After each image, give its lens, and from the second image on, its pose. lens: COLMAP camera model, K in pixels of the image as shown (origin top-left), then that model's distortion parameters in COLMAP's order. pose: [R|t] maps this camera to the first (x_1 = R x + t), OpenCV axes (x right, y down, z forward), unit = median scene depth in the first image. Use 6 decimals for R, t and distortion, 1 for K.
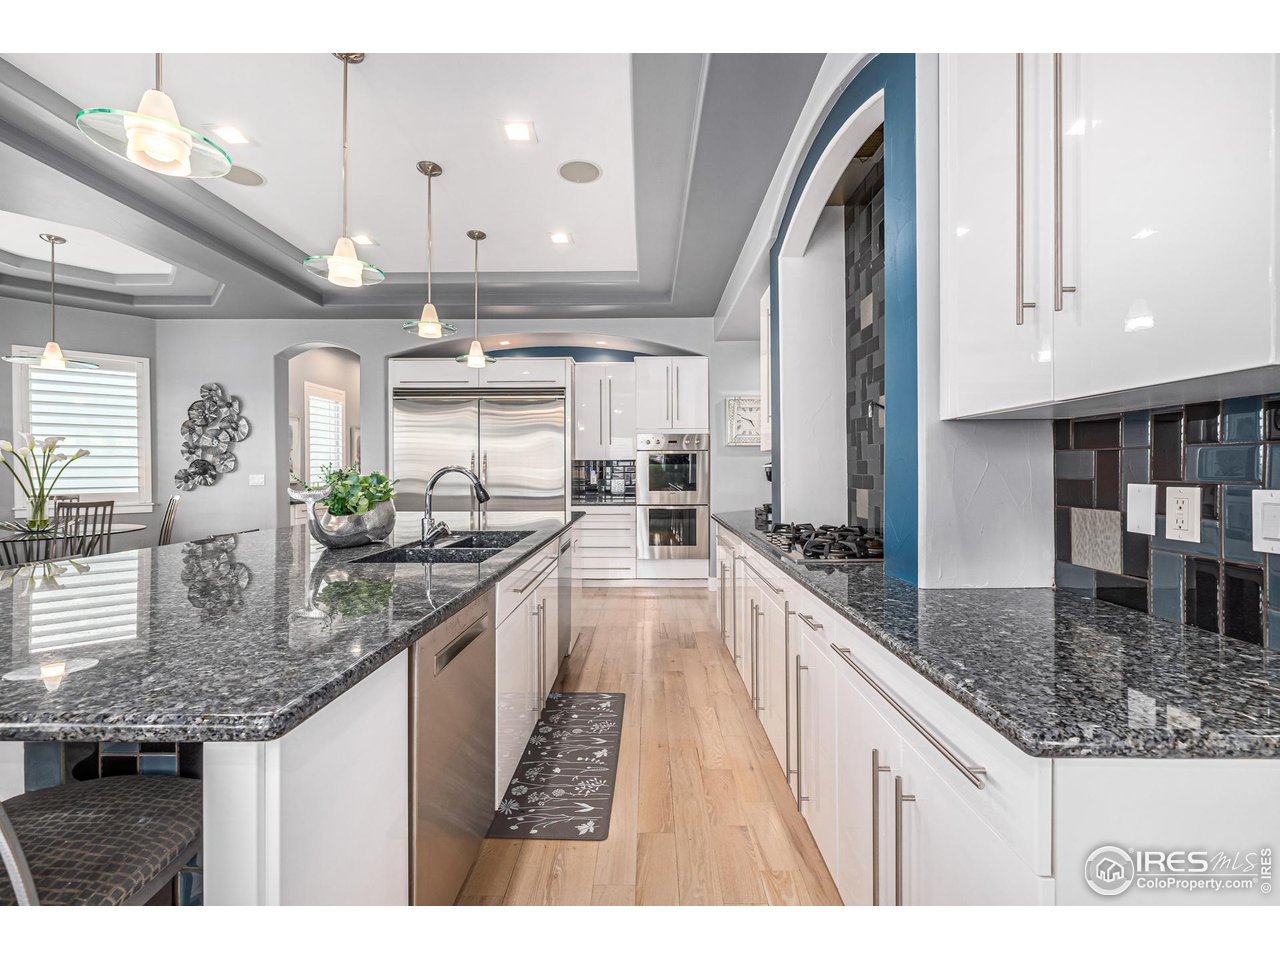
lens RADIAL K [[549.1, 0, 641.7], [0, 549.1, 470.2], [0, 0, 1]] dist [-0.001052, 0.000244]
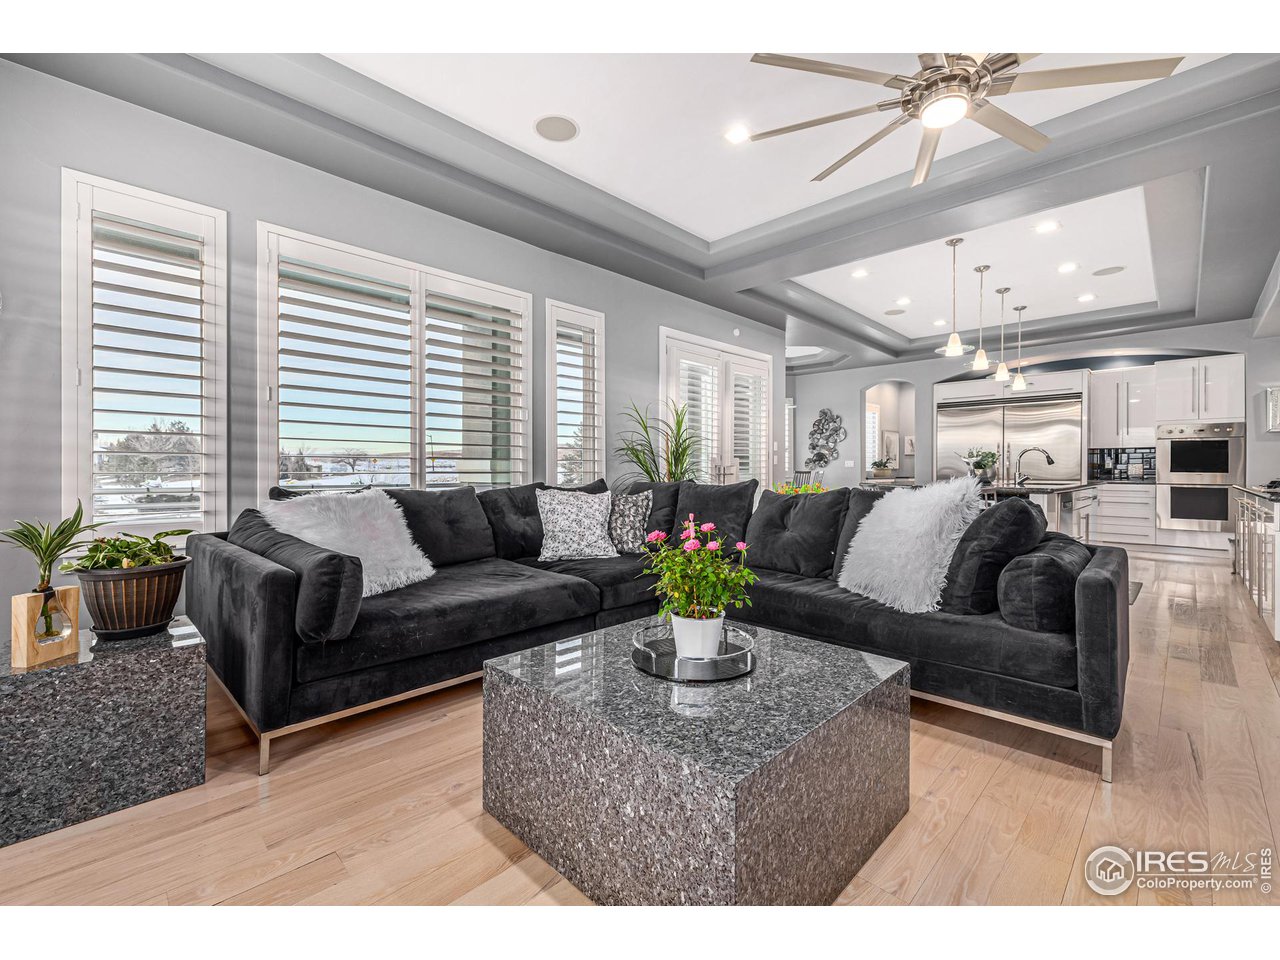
lens RADIAL K [[549.1, 0, 641.7], [0, 549.1, 470.2], [0, 0, 1]] dist [-0.001052, 0.000244]
pose [[0.719013, 0.004426, -0.694982, 0.014597], [0.001624, 0.999966, 0.008048, 0.021645], [0.694994, -0.006915, 0.718982, -0.658432]]
